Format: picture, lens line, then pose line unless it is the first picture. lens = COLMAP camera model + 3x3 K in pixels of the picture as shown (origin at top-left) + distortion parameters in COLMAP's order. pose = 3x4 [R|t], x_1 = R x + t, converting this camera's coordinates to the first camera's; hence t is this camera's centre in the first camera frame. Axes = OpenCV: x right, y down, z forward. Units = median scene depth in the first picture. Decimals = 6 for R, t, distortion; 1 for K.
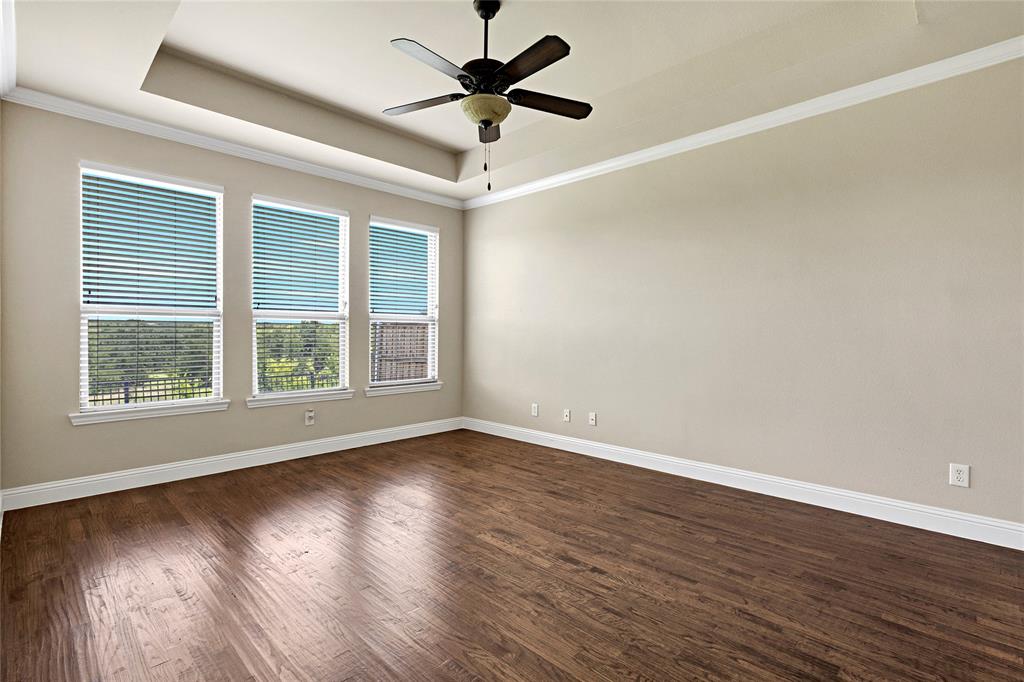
lens RADIAL K [[475.2, 0, 509.8], [0, 475.2, 335.1], [0, 0, 1]] dist [0.002344, 0.000582]
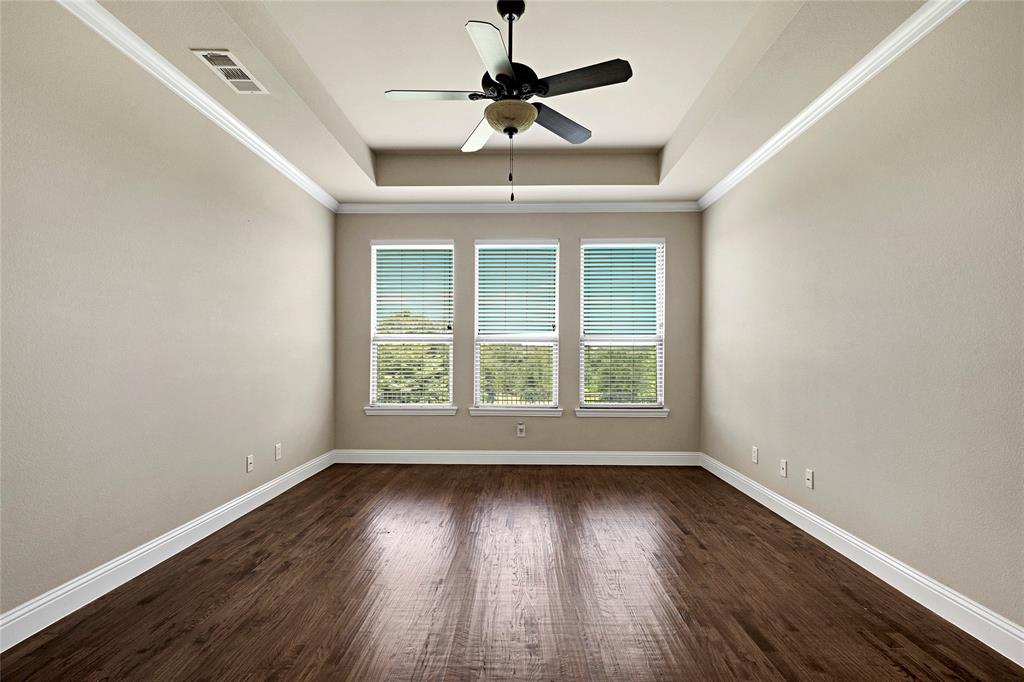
lens RADIAL K [[475.2, 0, 511.3], [0, 475.2, 351.0], [0, 0, 1]] dist [0.002344, 0.000582]
pose [[0.687695, -0.007494, -0.725961, 0.378278], [-0.002502, 0.999916, -0.012693, 0.002023], [0.725996, 0.010545, 0.687619, 0.212738]]
